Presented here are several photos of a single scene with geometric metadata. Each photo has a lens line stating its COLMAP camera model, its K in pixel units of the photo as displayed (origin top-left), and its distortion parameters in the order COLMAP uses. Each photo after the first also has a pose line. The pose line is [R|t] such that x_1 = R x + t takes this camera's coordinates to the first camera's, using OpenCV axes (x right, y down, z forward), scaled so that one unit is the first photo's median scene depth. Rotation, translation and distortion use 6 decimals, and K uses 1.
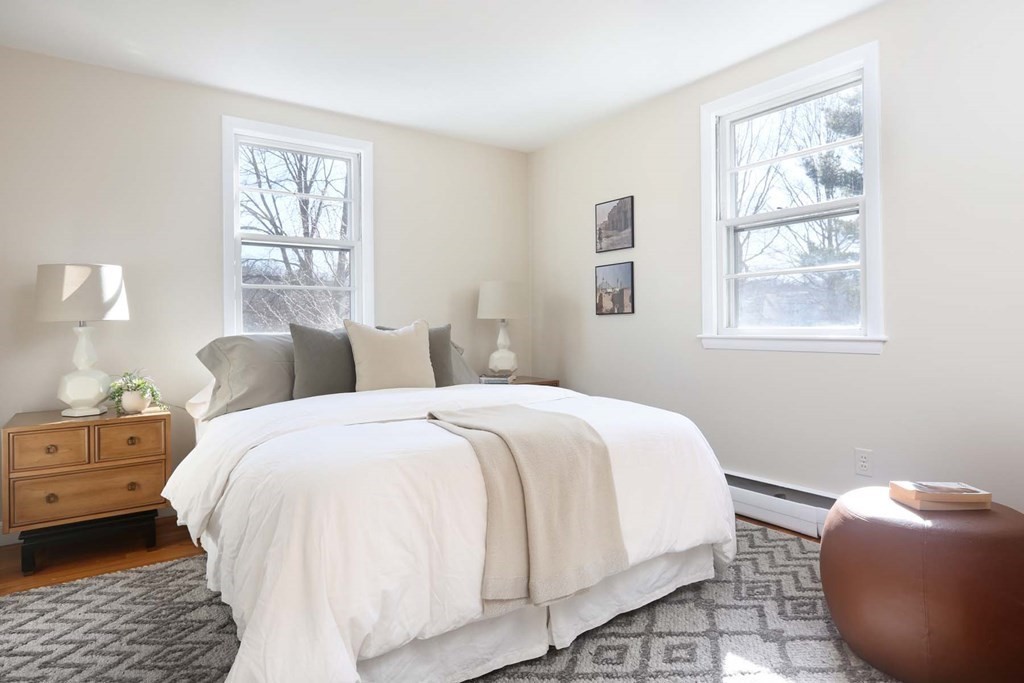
lens RADIAL K [[596.8, 0, 509.8], [0, 596.8, 316.7], [0, 0, 1]] dist [-0.003010, -0.000499]
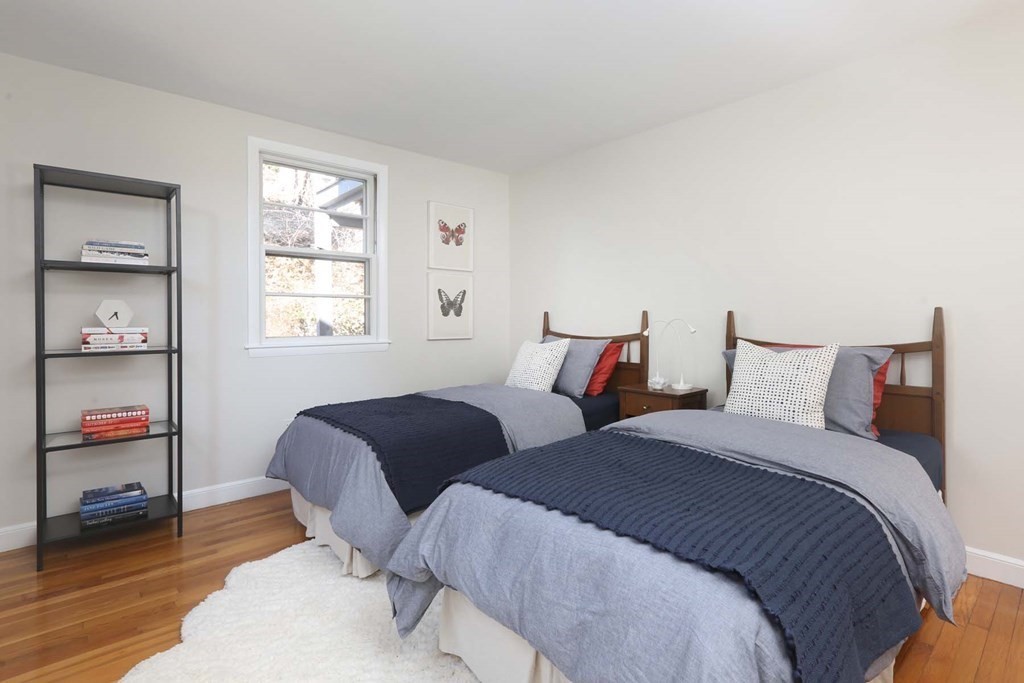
lens RADIAL K [[464.3, 0, 512.0], [0, 464.3, 341.5], [0, 0, 1]] dist [-0.000523, -0.000008]
pose [[0.997416, 0.024904, 0.067393, -0.068143], [-0.027046, 0.999151, 0.031062, 0.002811], [-0.066562, -0.032805, 0.997243, 0.153740]]
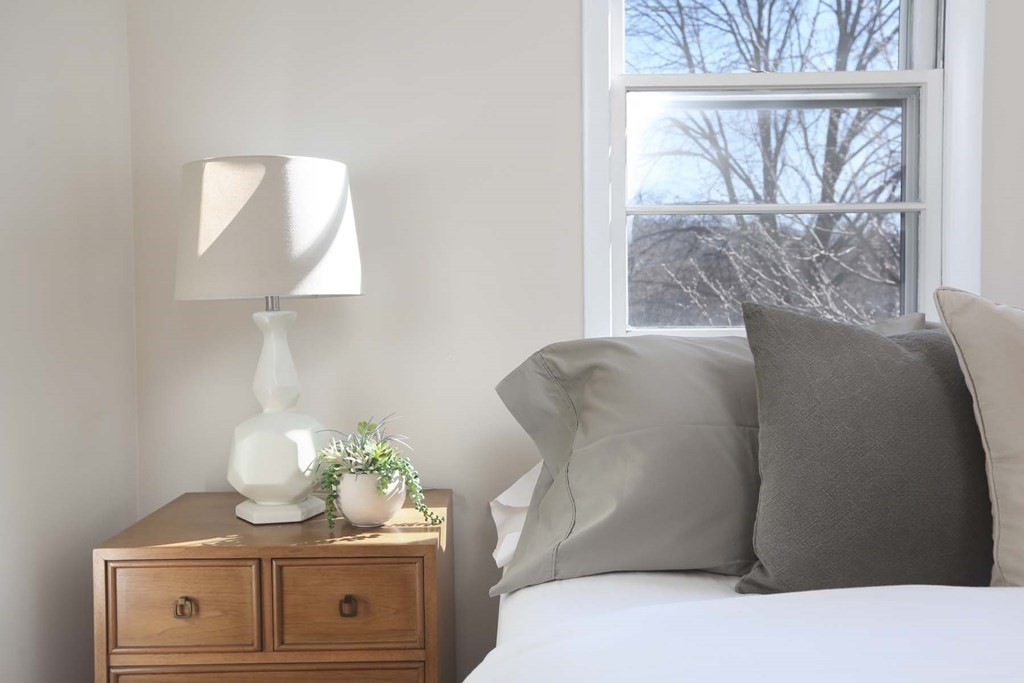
lens RADIAL K [[869.0, 0, 512.0], [0, 869.0, 341.5], [0, 0, 1]] dist [0.040121, 0.003409]
pose [[0.821103, 0.020780, -0.570402, -0.215698], [0.009782, 0.998678, 0.050464, 0.007351], [0.570697, -0.047016, 0.819814, 0.577940]]
